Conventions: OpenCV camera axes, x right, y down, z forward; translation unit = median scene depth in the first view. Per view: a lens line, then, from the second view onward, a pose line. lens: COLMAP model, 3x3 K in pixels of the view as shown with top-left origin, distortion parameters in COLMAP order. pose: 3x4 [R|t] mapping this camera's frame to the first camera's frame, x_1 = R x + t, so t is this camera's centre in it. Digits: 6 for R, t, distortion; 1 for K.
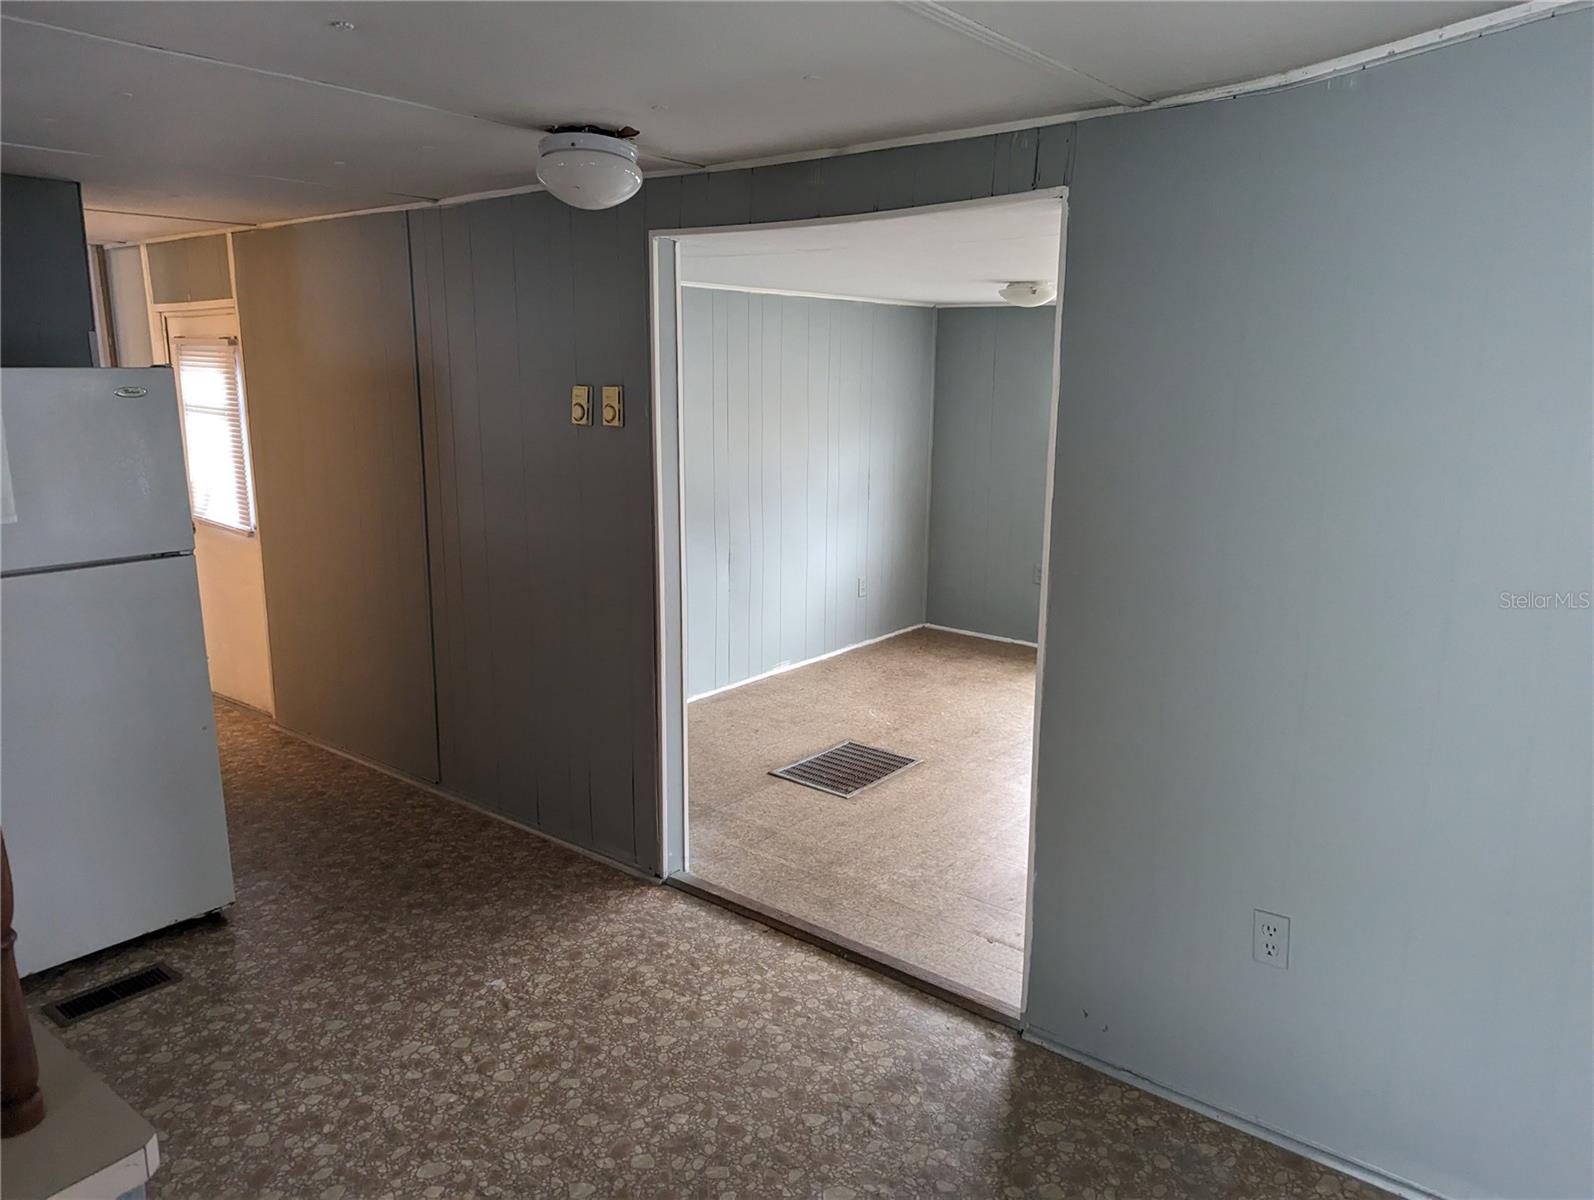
lens RADIAL K [[1131.0, 0, 798.6], [0, 1131.0, 604.1], [0, 0, 1]] dist [0.052255, -0.043745]
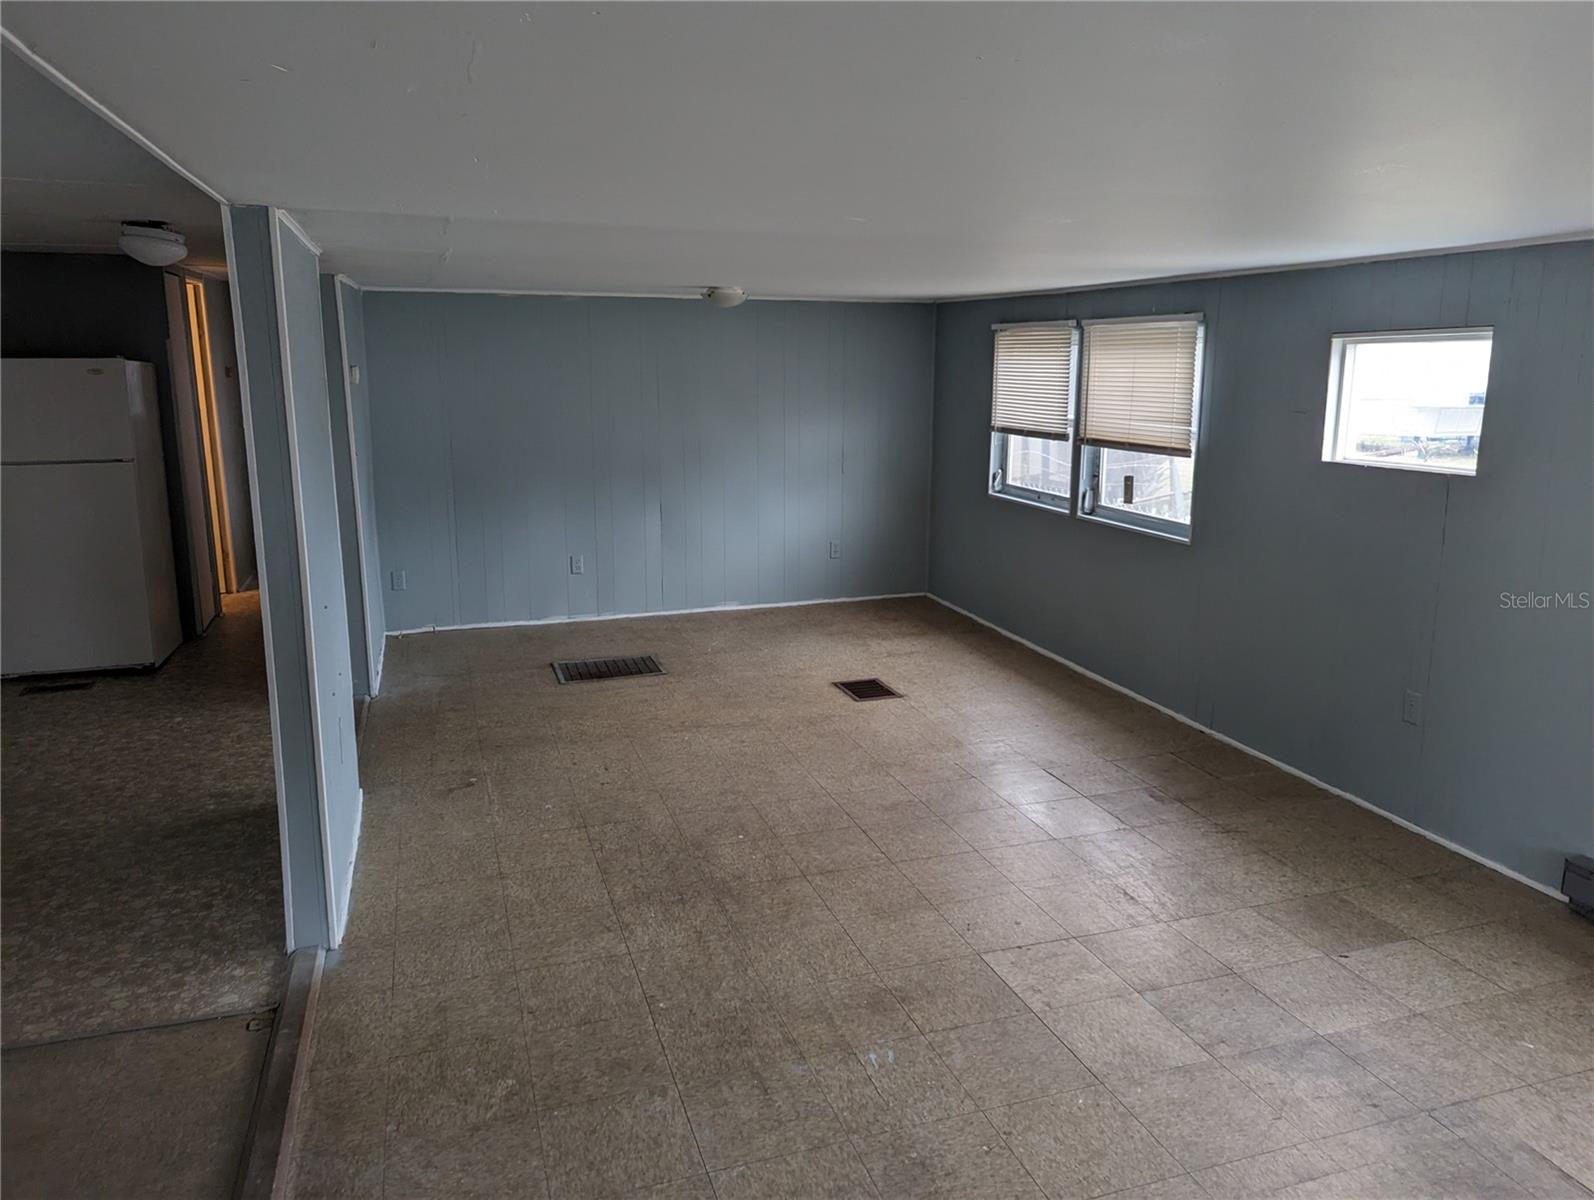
lens RADIAL K [[1131.0, 0, 803.9], [0, 1131.0, 594.6], [0, 0, 1]] dist [0.052255, -0.043745]
pose [[0.842475, 0.104735, -0.528456, 1.499771], [-0.105567, 0.993998, 0.028705, 0.000406], [0.528291, 0.031605, 0.848475, 0.041123]]
